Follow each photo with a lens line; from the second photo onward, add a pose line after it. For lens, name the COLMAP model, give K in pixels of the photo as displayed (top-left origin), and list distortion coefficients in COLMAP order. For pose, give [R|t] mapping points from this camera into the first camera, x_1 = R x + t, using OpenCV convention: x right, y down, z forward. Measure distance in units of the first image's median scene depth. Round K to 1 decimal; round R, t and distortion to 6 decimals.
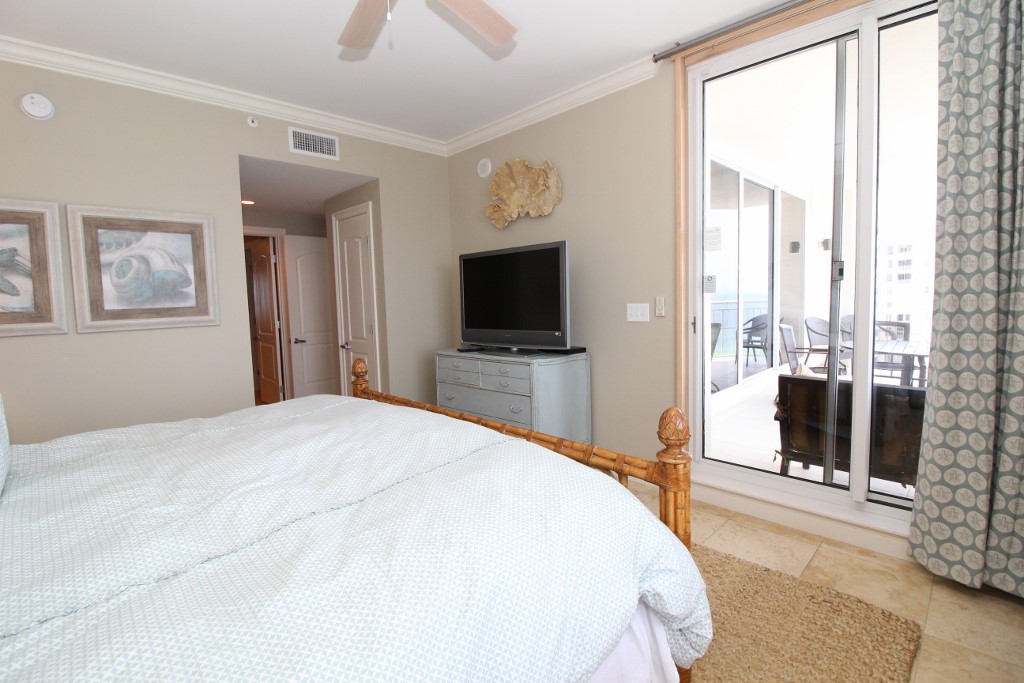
lens RADIAL K [[475.1, 0, 510.8], [0, 475.1, 339.5], [0, 0, 1]] dist [-0.011866, -0.000513]
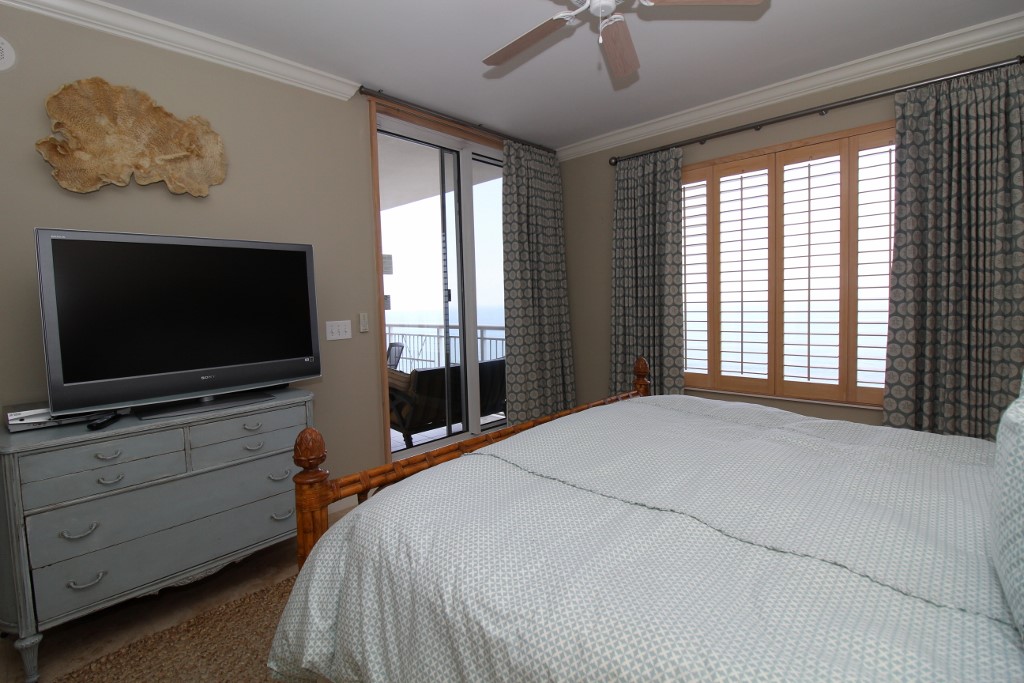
lens RADIAL K [[475.1, 0, 505.0], [0, 475.1, 334.0], [0, 0, 1]] dist [-0.011866, -0.000513]
pose [[-0.021535, -0.038921, 0.999010, -0.779887], [0.118582, 0.992089, 0.041208, -0.053722], [-0.992711, 0.119352, -0.016749, 0.758741]]
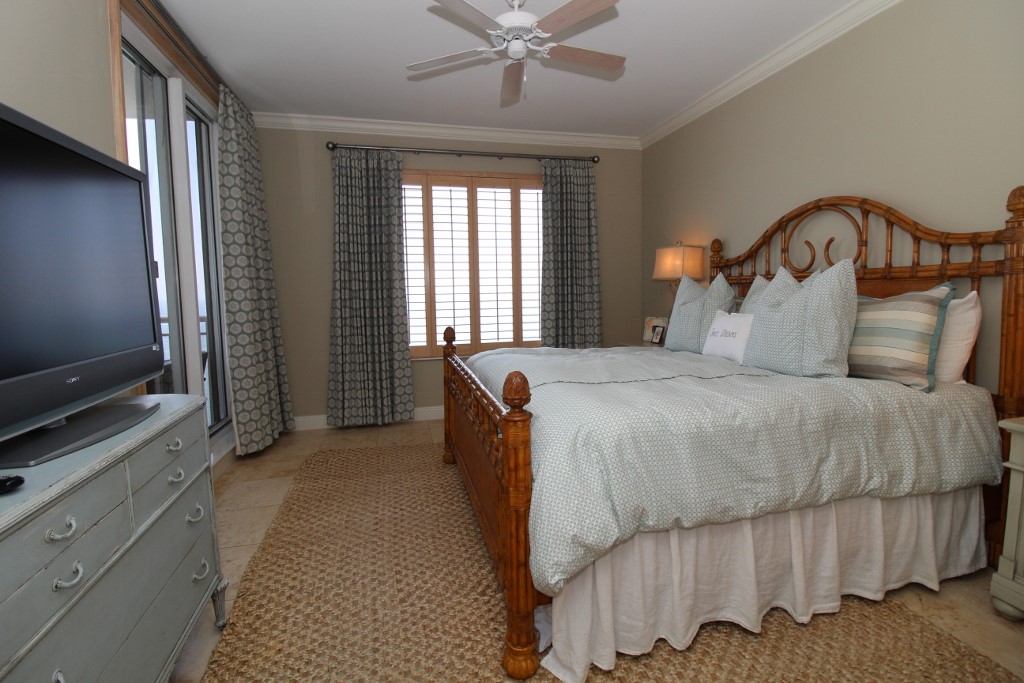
lens RADIAL K [[475.1, 0, 505.9], [0, 475.1, 335.3], [0, 0, 1]] dist [-0.011866, -0.000513]
pose [[-0.853339, 0.001647, 0.521354, -0.553711], [0.090046, 0.985433, 0.144272, -0.063607], [-0.513522, 0.170059, -0.841056, 1.381038]]
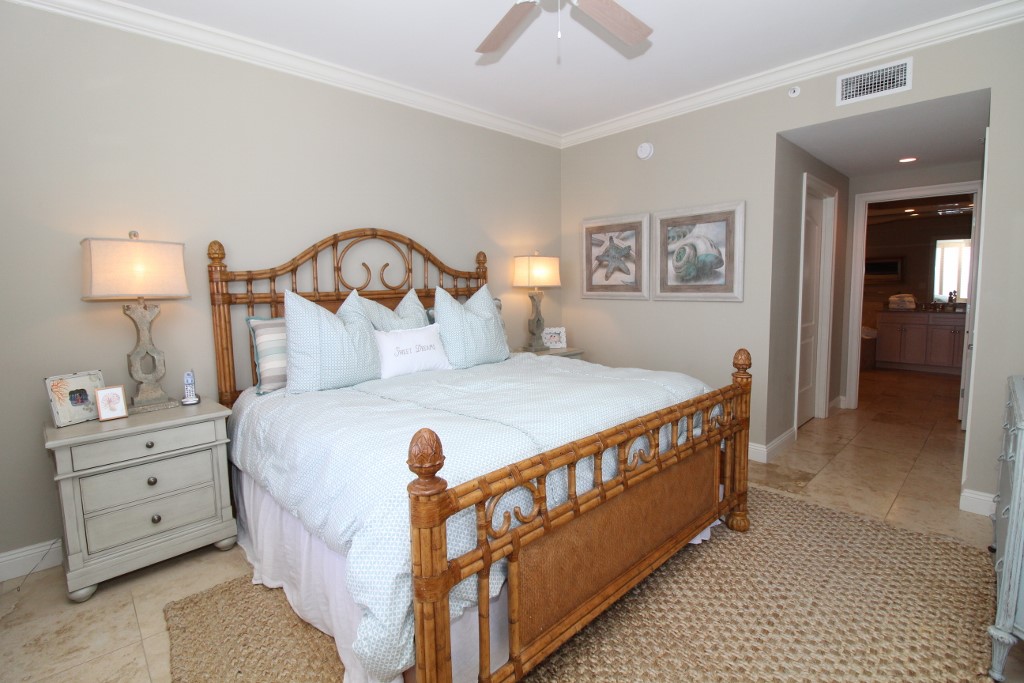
lens RADIAL K [[475.1, 0, 507.3], [0, 475.1, 334.7], [0, 0, 1]] dist [-0.011866, -0.000513]
pose [[-0.028017, 0.134175, -0.990561, 0.546399], [-0.080448, 0.987433, 0.136027, -0.068984], [0.996365, 0.083500, -0.016871, 0.548818]]
